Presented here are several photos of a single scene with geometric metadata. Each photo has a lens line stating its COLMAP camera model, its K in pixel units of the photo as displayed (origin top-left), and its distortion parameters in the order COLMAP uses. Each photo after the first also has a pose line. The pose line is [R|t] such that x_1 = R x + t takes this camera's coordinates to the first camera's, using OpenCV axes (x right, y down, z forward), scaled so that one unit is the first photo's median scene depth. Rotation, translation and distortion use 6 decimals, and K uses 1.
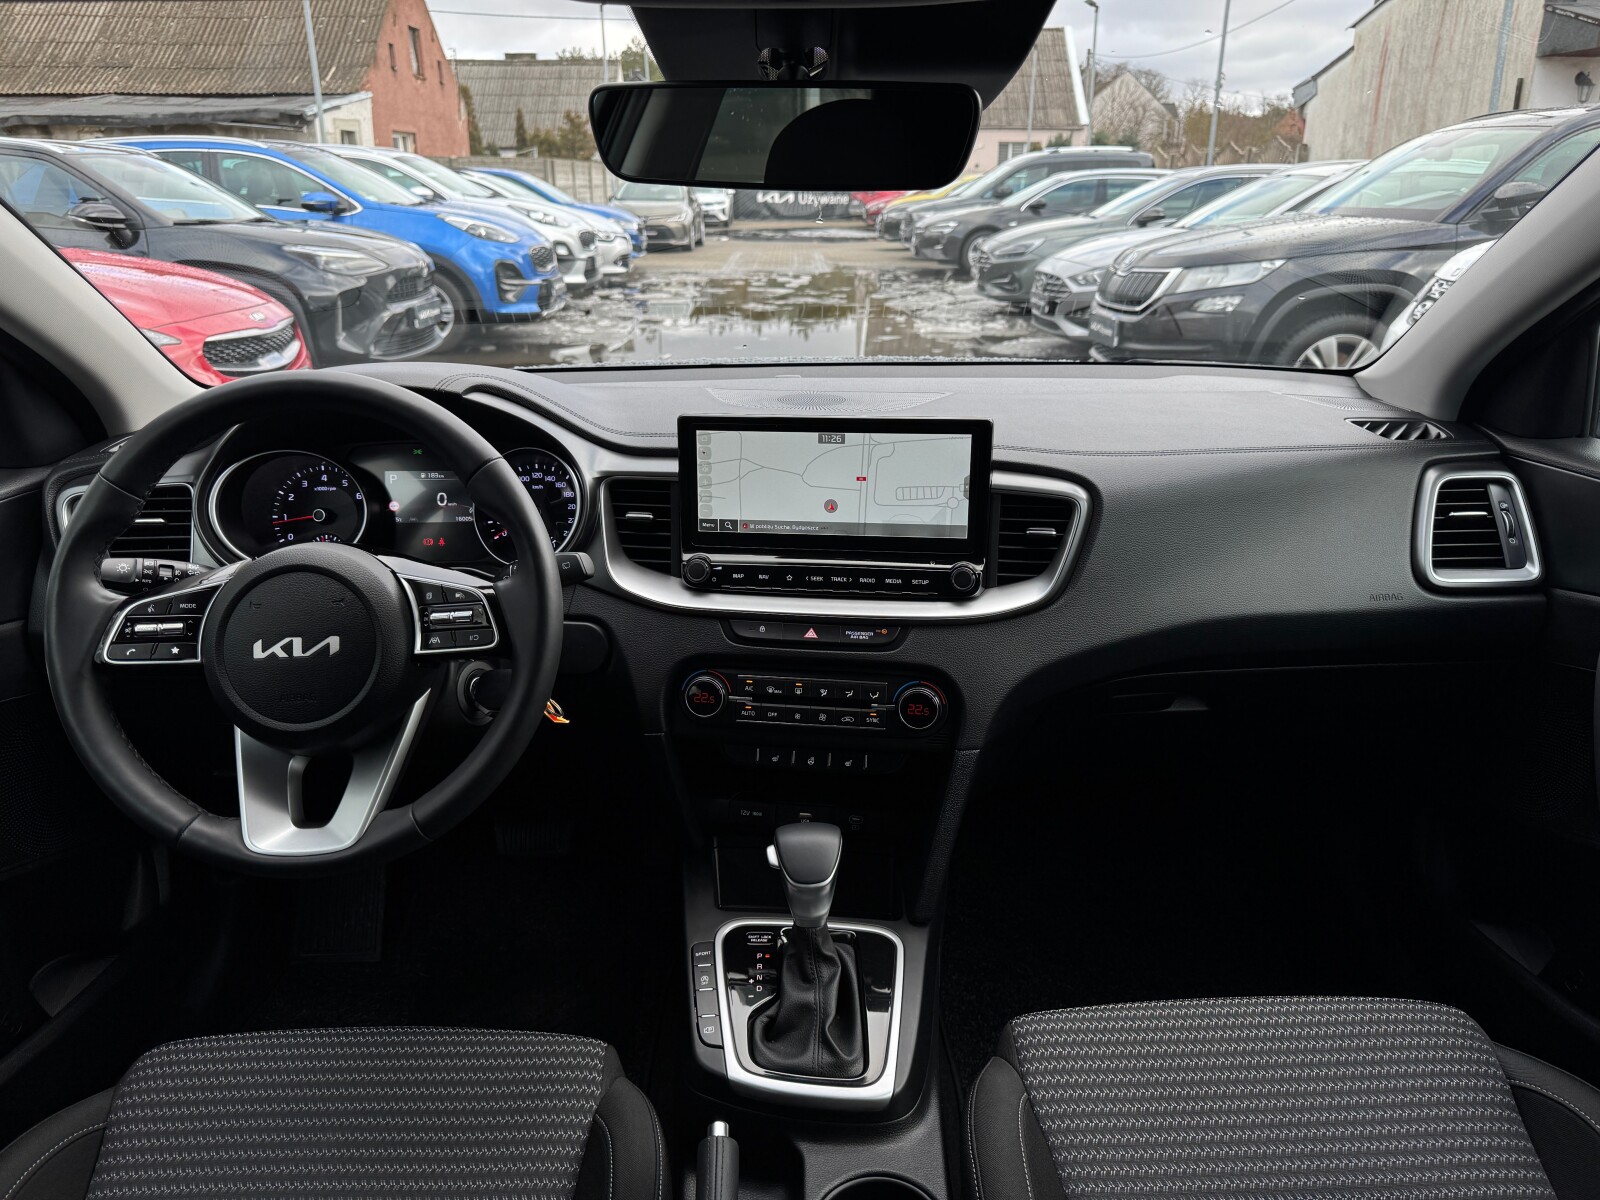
lens RADIAL K [[1122.5, 0, 800.0], [0, 1122.5, 600.0], [0, 0, 1]] dist [0.102829, -0.154580]
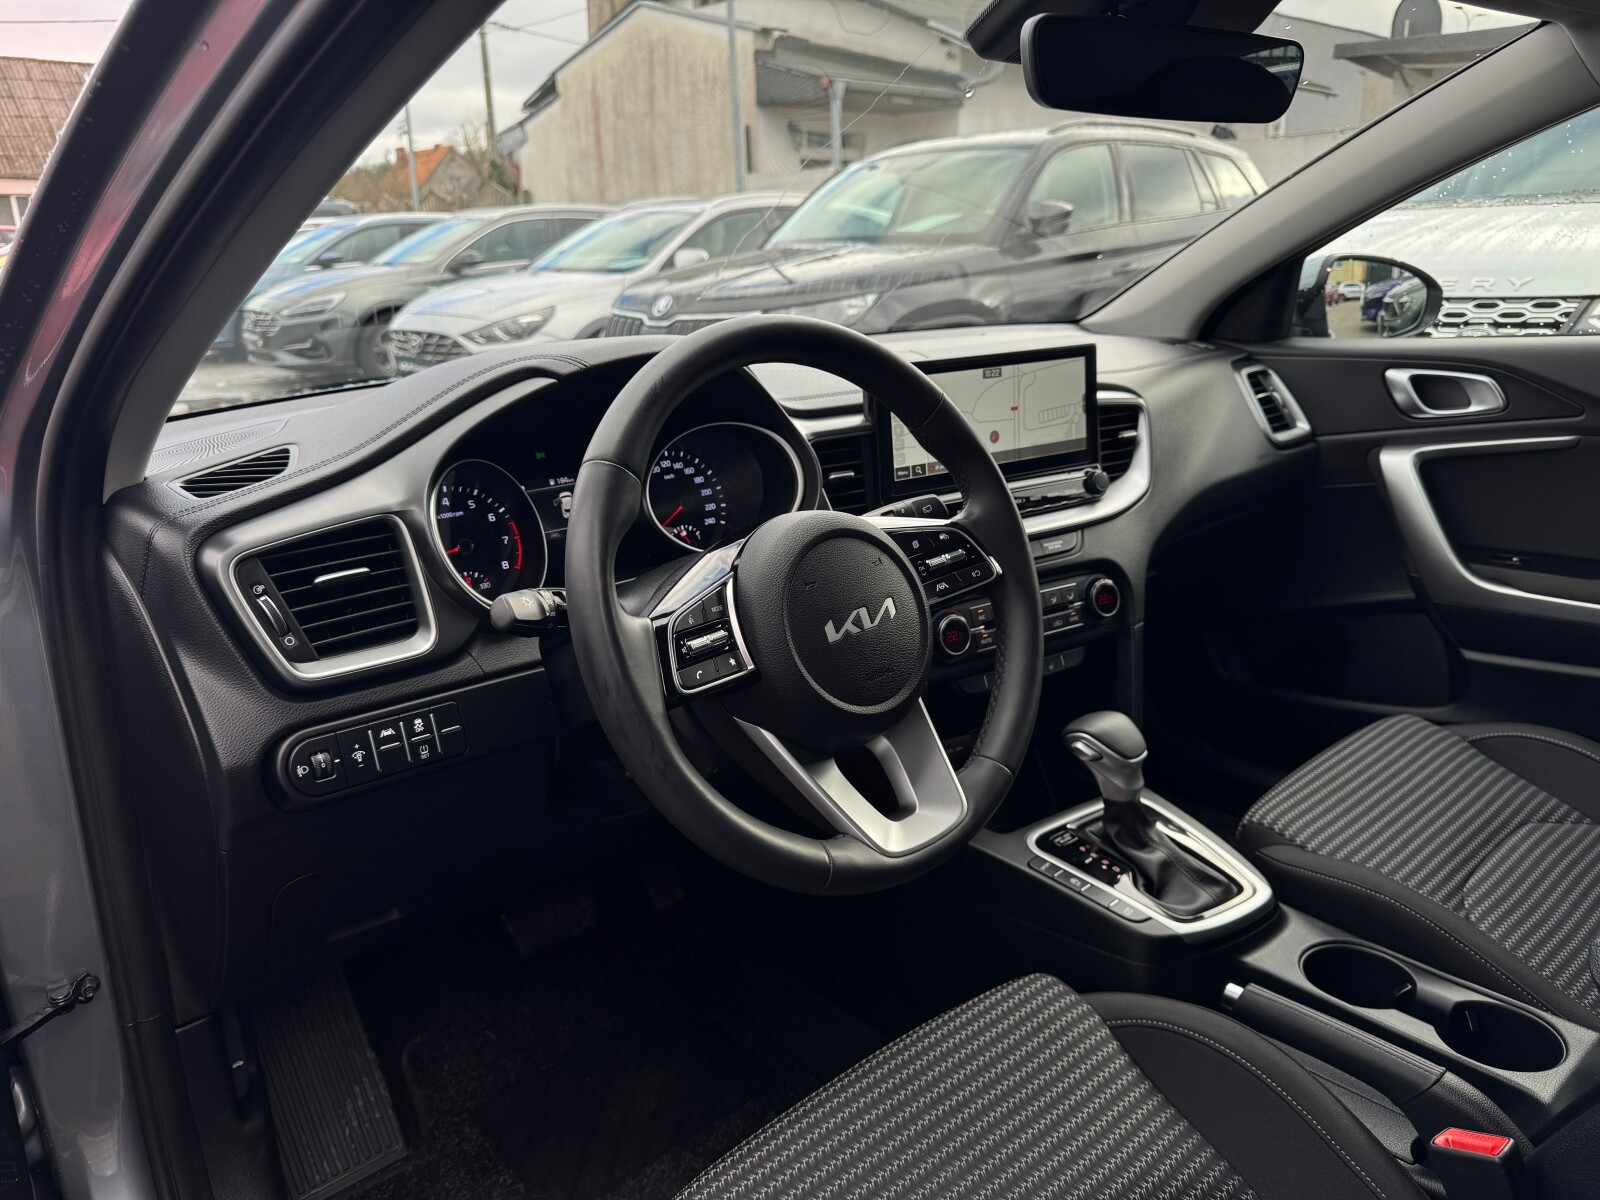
lens RADIAL K [[1156.1, 0, 806.4], [0, 1156.1, 599.4], [0, 0, 1]] dist [0.186817, -0.204406]
pose [[0.756011, -0.203814, 0.622019, -0.813628], [0.234162, 0.971611, 0.033759, -0.011883], [-0.611241, 0.120131, 0.782274, 0.245901]]
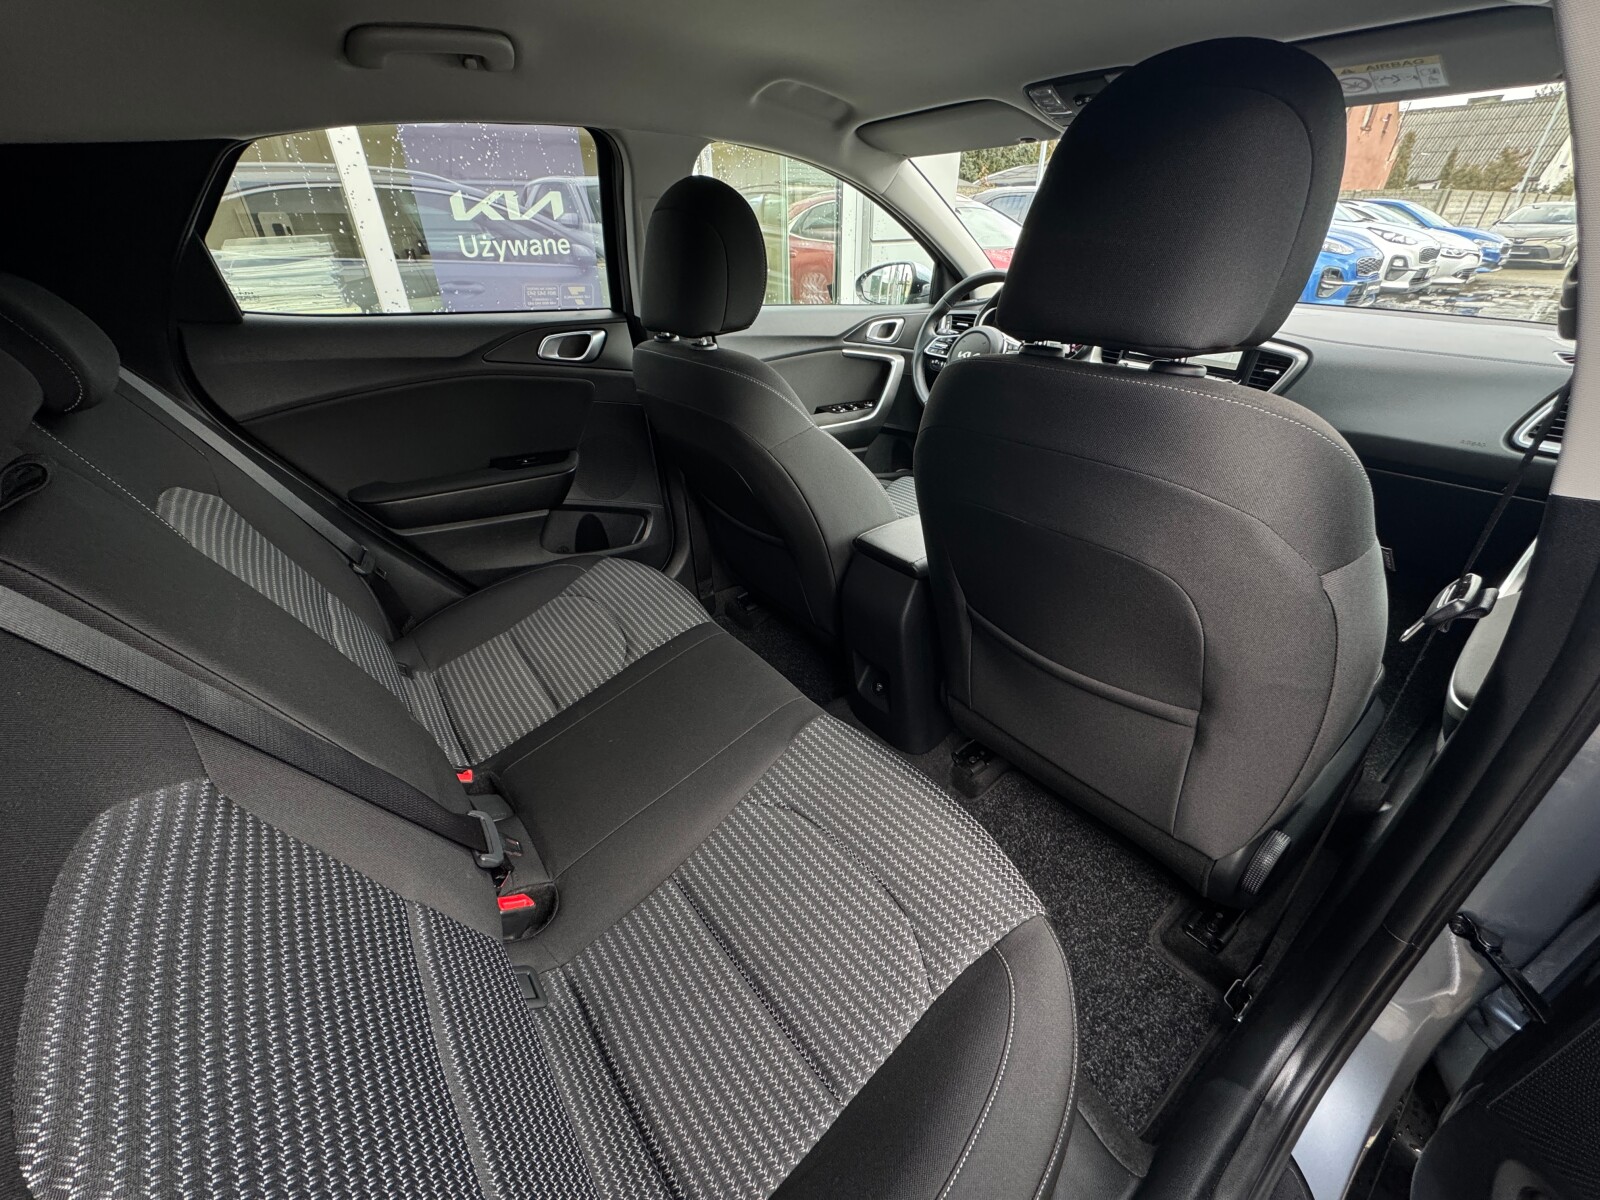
lens RADIAL K [[632.0, 0, 800.0], [0, 632.0, 600.0], [0, 0, 1]] dist [-0.002221, -0.000314]
pose [[0.590759, 0.411599, -0.693967, 0.674569], [-0.266525, 0.911365, 0.313653, 0.192676], [0.761557, -0.000334, 0.648098, -0.465376]]
